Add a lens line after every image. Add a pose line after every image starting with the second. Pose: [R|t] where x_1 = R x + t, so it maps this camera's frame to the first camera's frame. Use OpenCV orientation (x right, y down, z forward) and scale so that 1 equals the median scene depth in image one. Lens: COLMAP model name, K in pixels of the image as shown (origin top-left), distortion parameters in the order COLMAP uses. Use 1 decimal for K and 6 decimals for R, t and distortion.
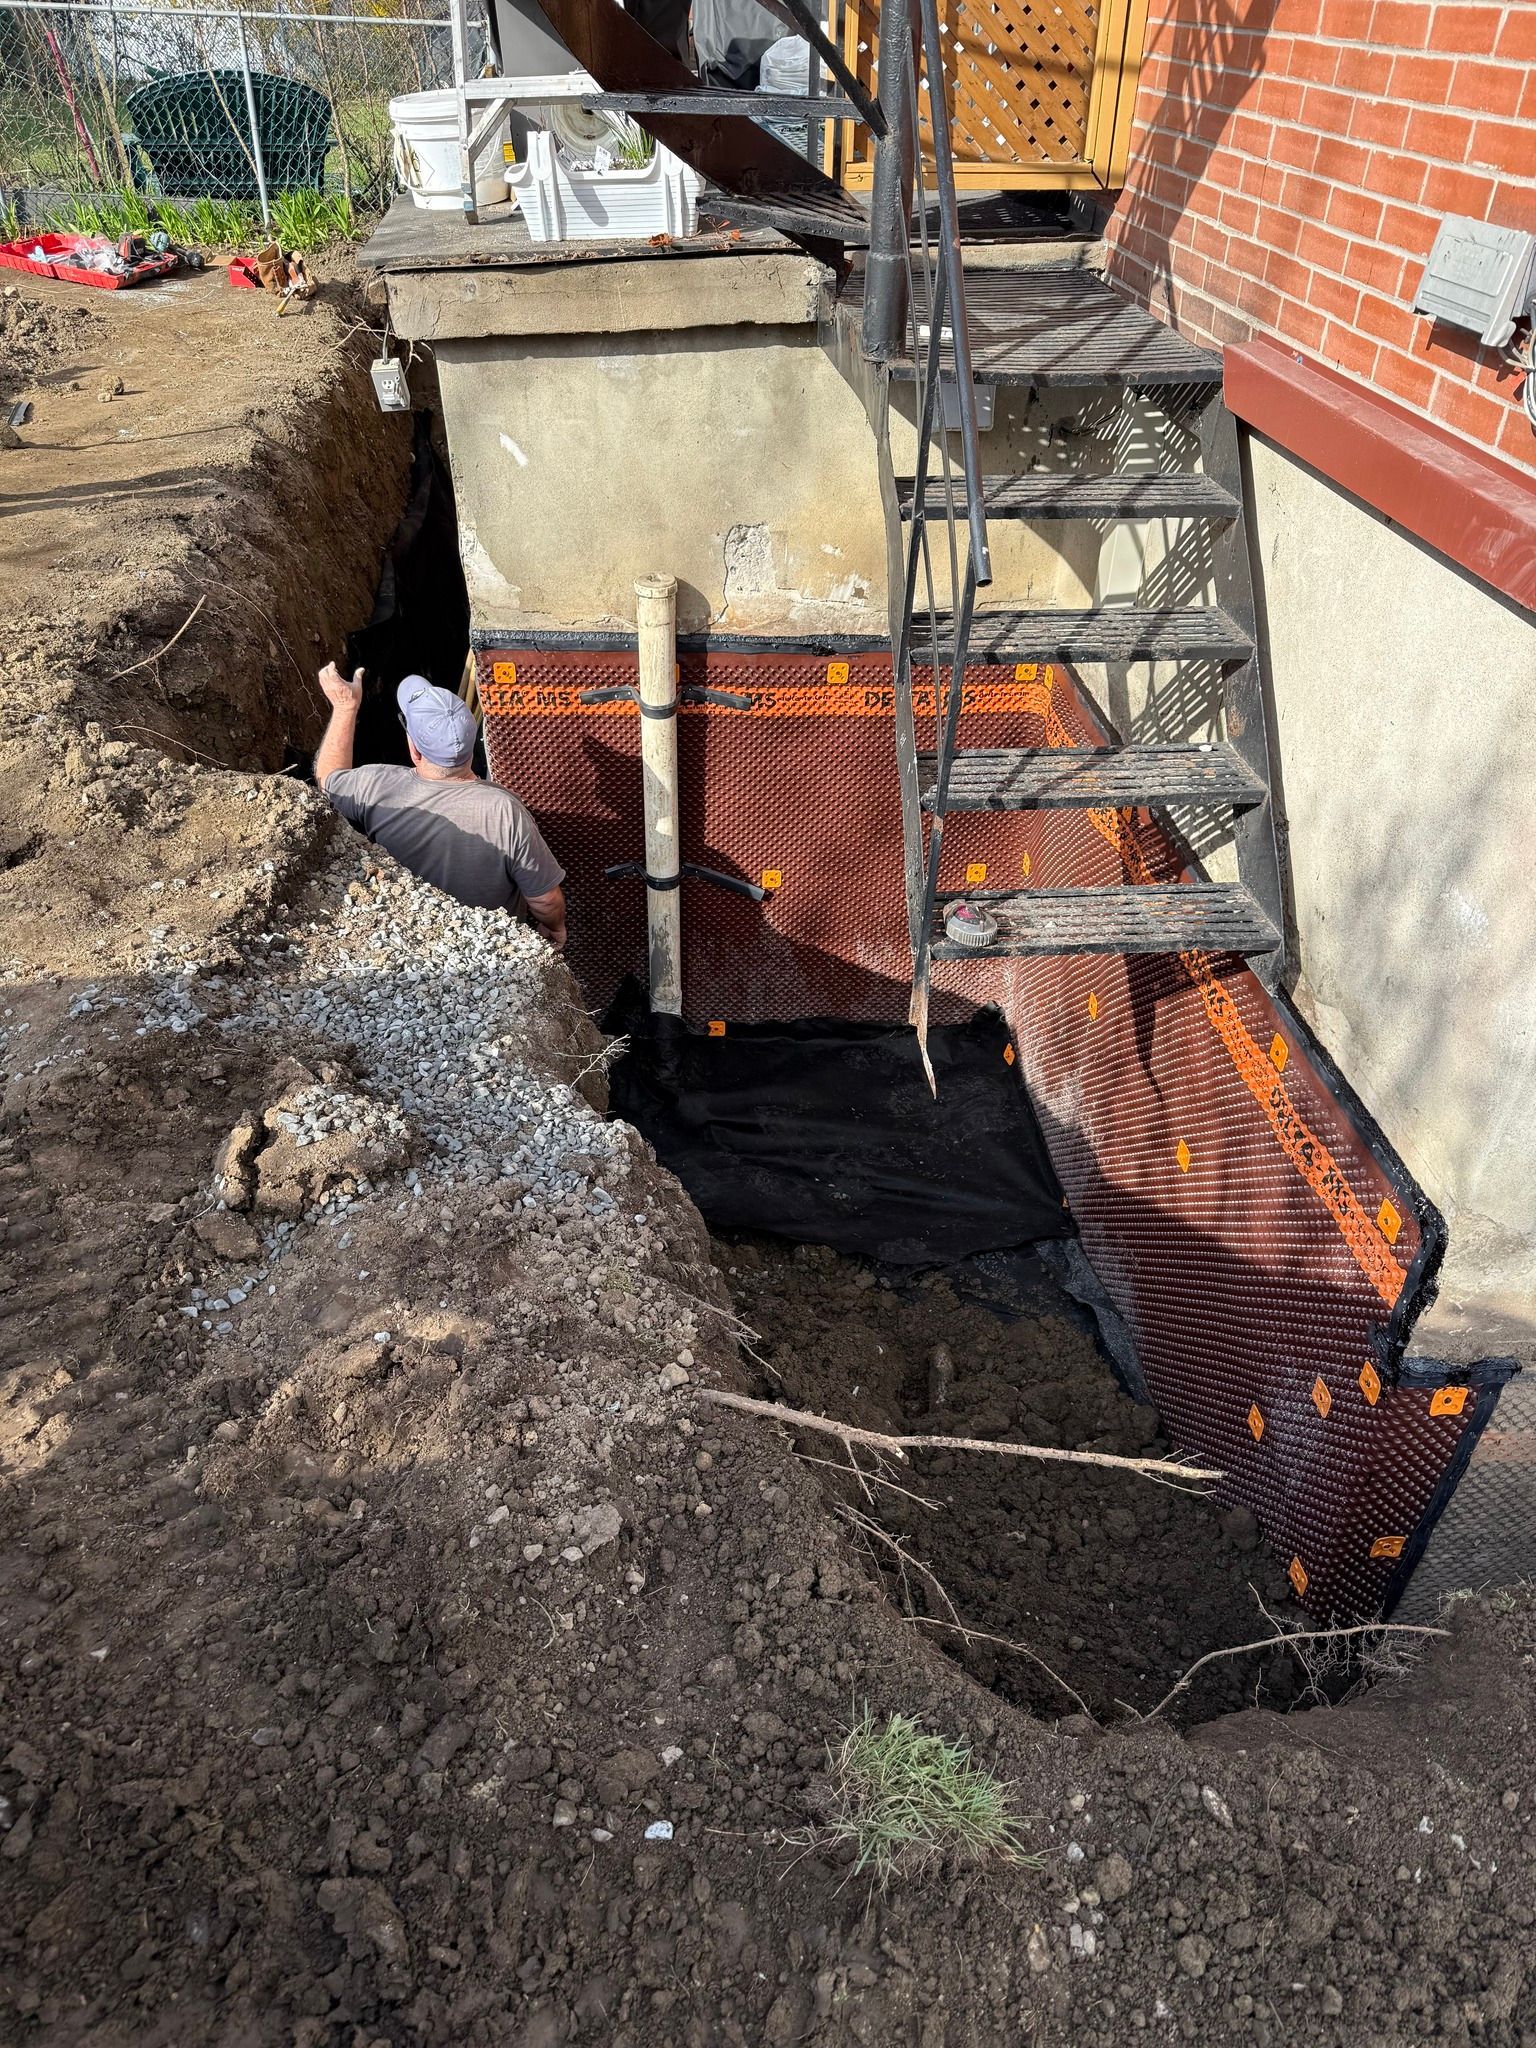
lens RADIAL K [[1555.9, 0, 768.0], [0, 1555.9, 1024.0], [0, 0, 1]] dist [0.056743, -0.075120]
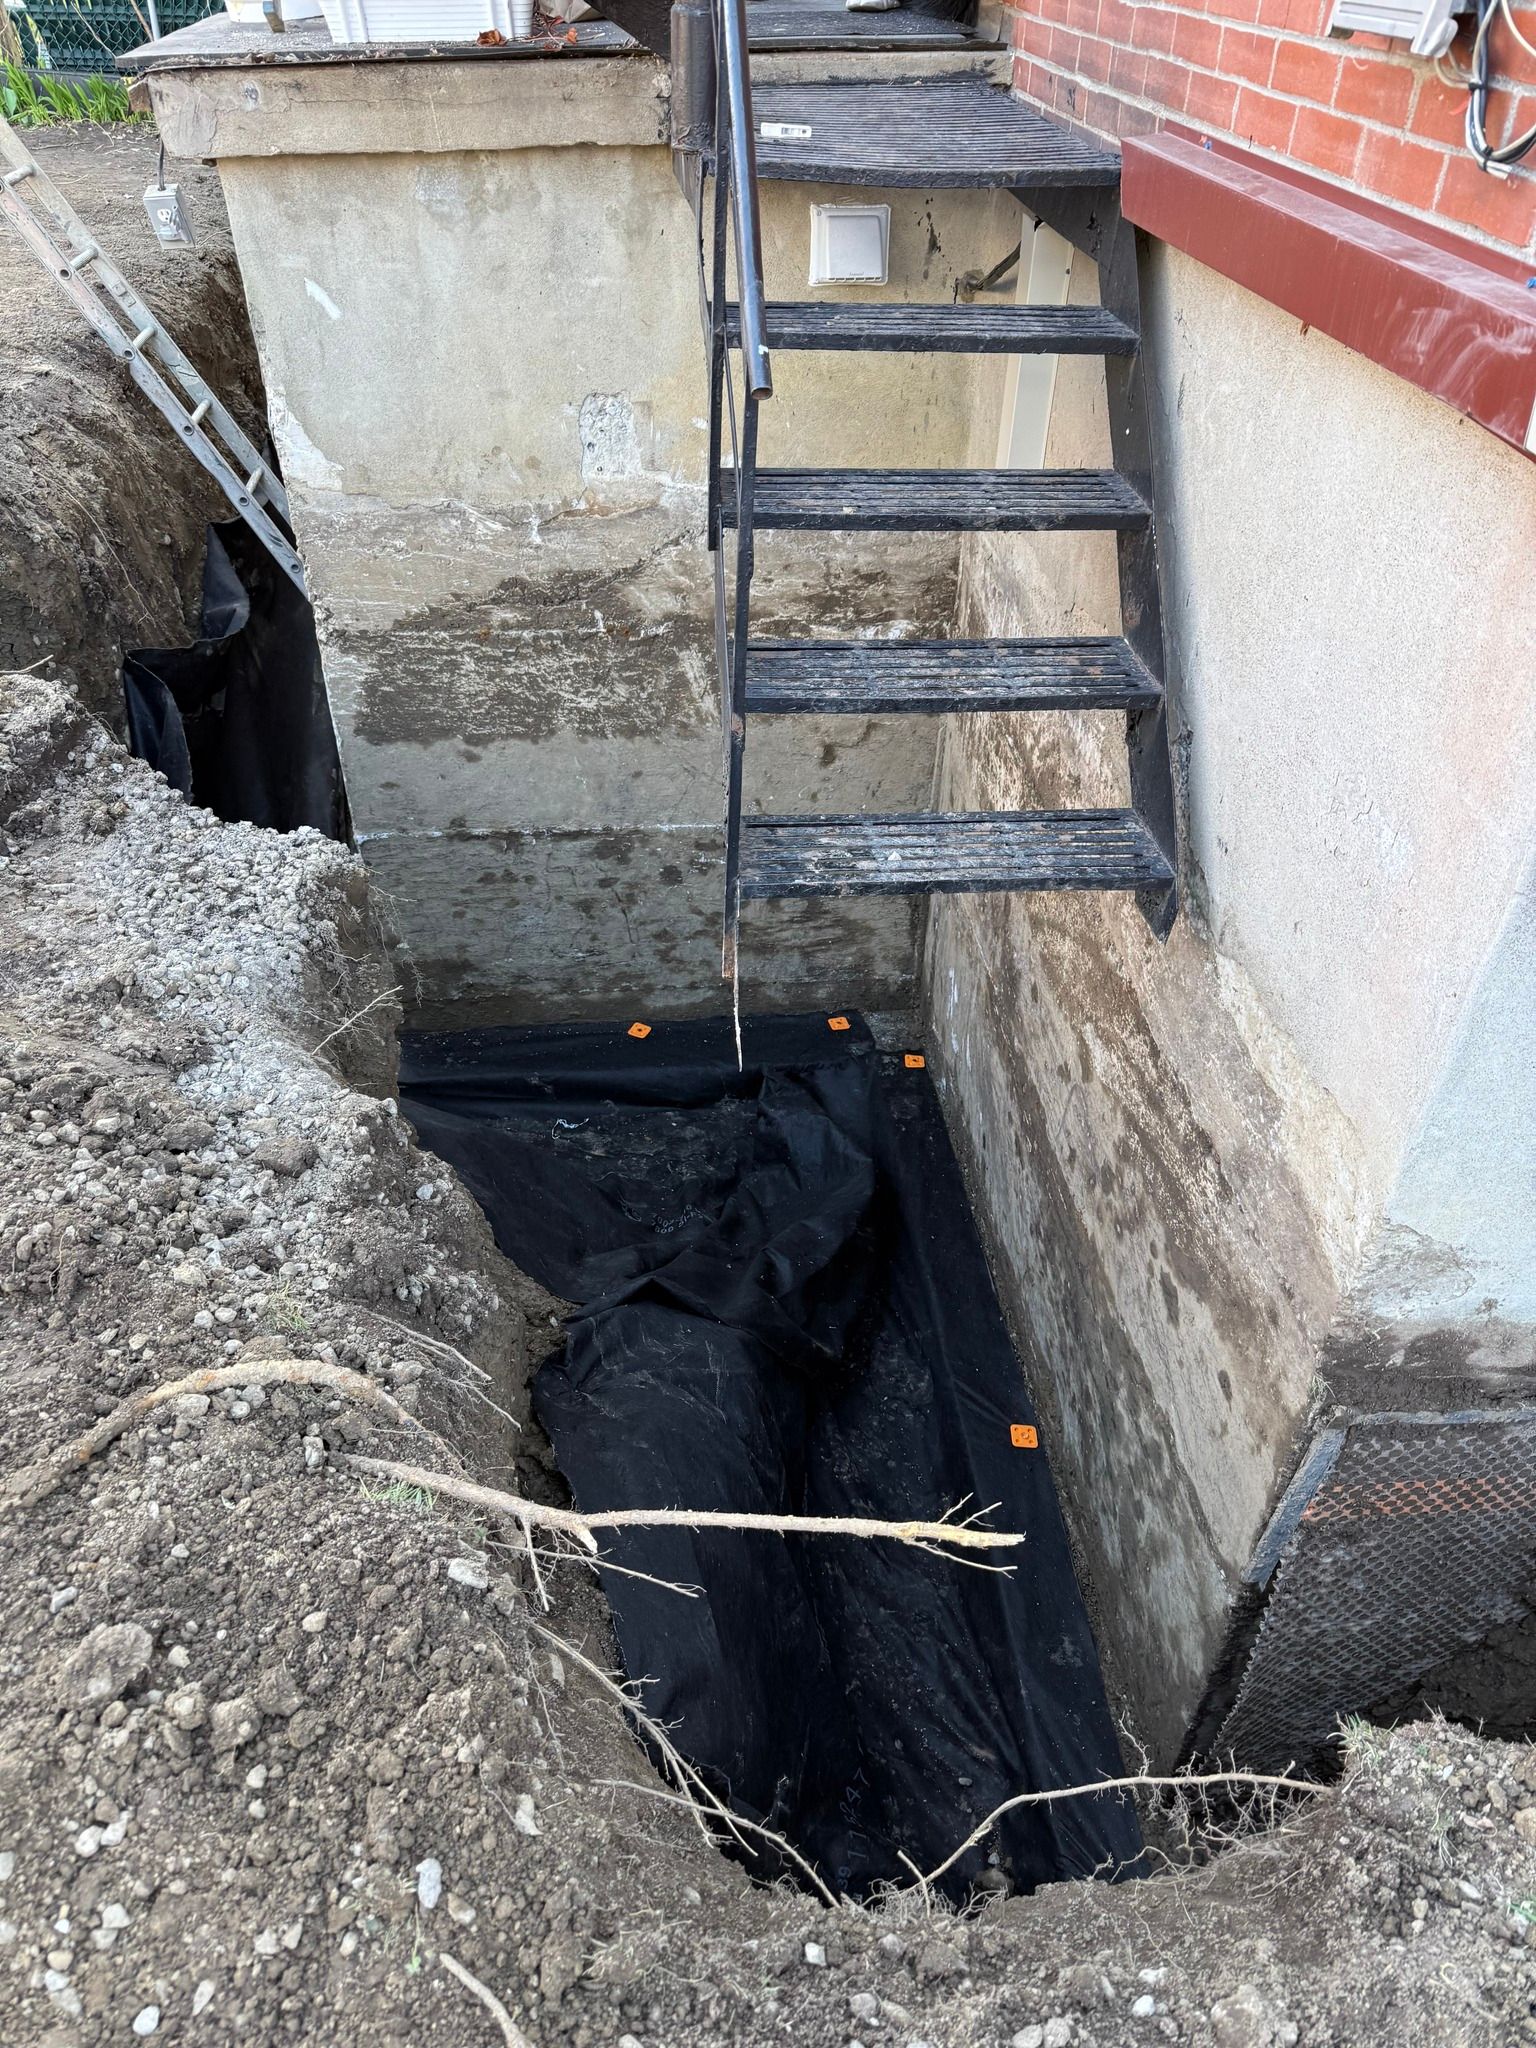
lens RADIAL K [[1573.2, 0, 768.0], [0, 1573.2, 1024.0], [0, 0, 1]] dist [0.047761, -0.052229]
pose [[0.999941, 0.005748, 0.009235, 0.104595], [-0.006044, 0.999458, 0.032347, -0.002938], [-0.009044, -0.032401, 0.999434, 0.173529]]
